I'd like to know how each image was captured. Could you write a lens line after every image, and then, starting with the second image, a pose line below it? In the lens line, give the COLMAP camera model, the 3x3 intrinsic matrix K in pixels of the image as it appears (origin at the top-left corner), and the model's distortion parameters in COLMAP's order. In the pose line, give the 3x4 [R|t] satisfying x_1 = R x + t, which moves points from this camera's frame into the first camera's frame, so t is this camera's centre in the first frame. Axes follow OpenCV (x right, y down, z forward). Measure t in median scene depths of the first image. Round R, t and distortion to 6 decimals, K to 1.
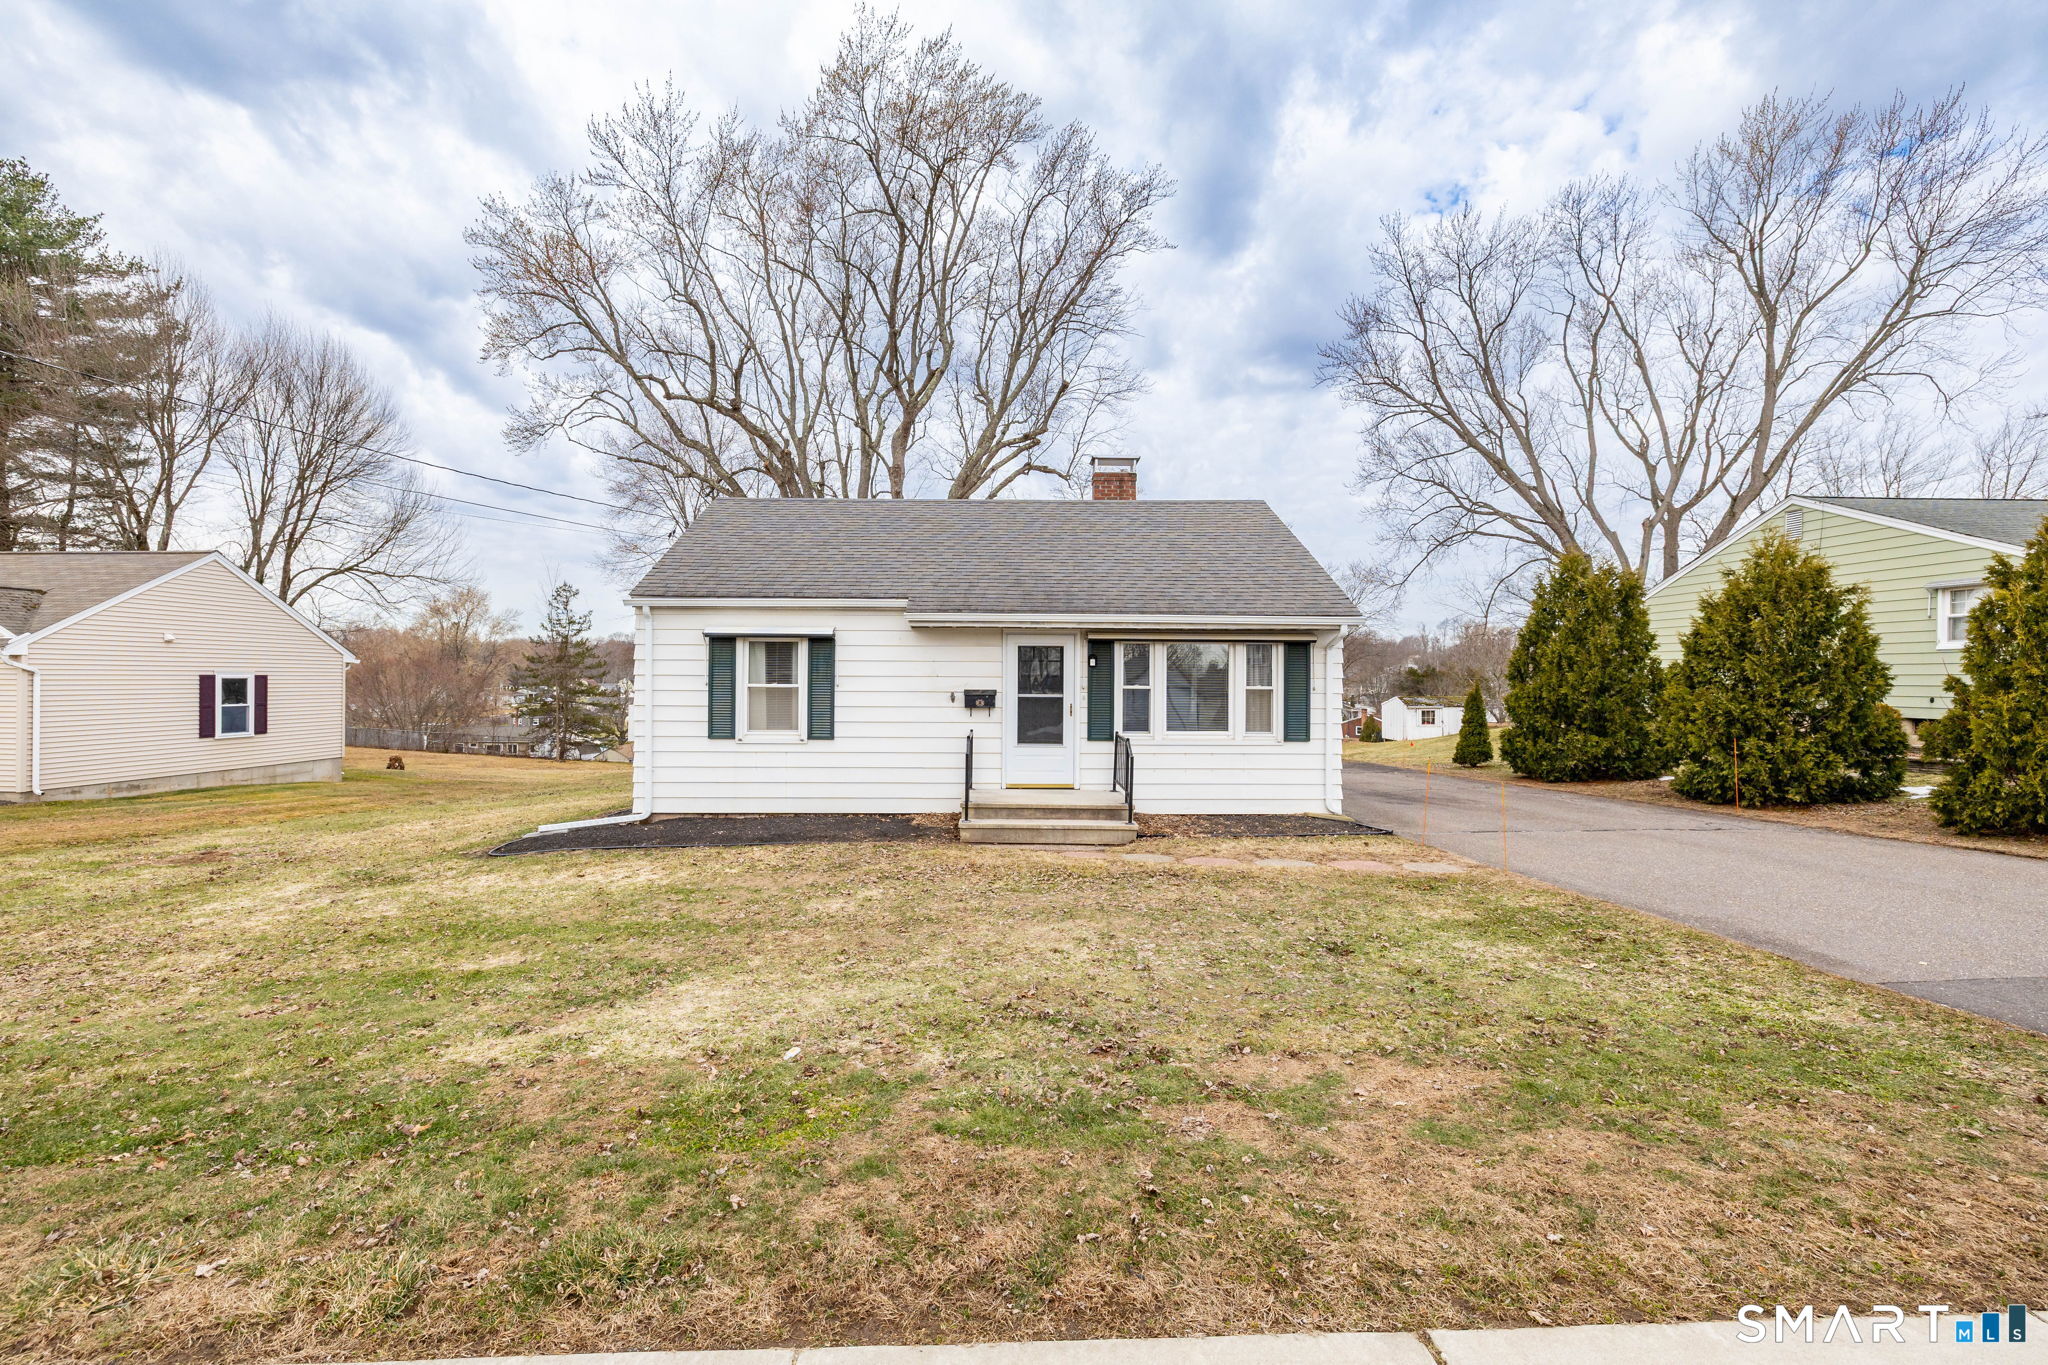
lens RADIAL K [[852.2, 0, 1035.6], [0, 852.2, 671.6], [0, 0, 1]] dist [0.000263, 0.000142]
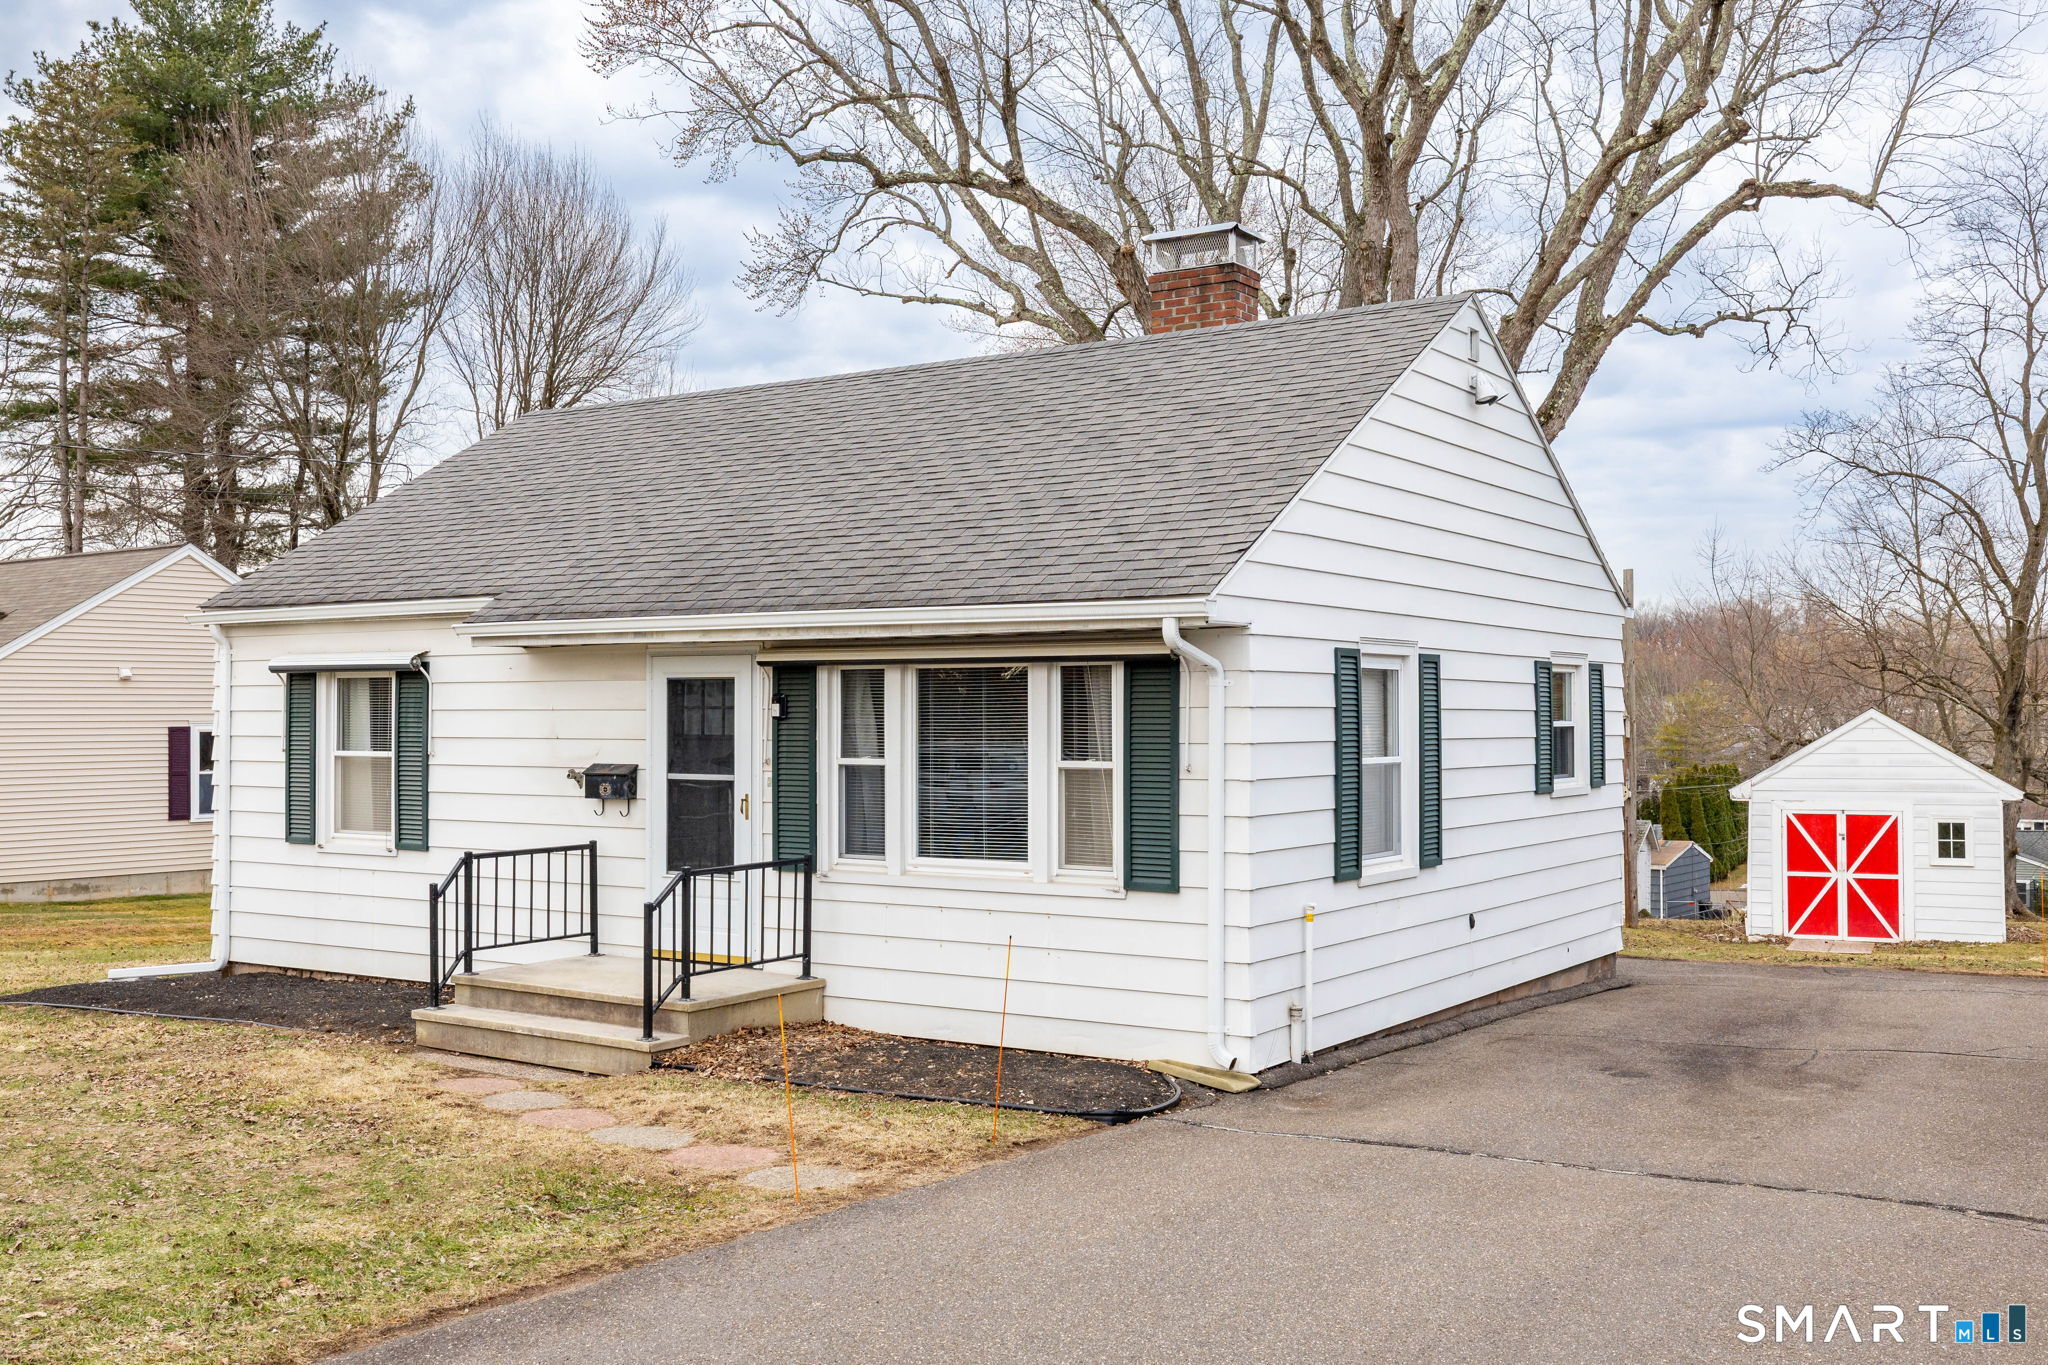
lens RADIAL K [[1976.0, 0, 1009.4], [0, 1976.0, 678.6], [0, 0, 1]] dist [0.004289, 0.000000]
pose [[0.825991, -0.016098, -0.563454, 0.809370], [0.010800, 0.999861, -0.012735, -0.012796], [0.563580, 0.004433, 0.826050, 0.140300]]
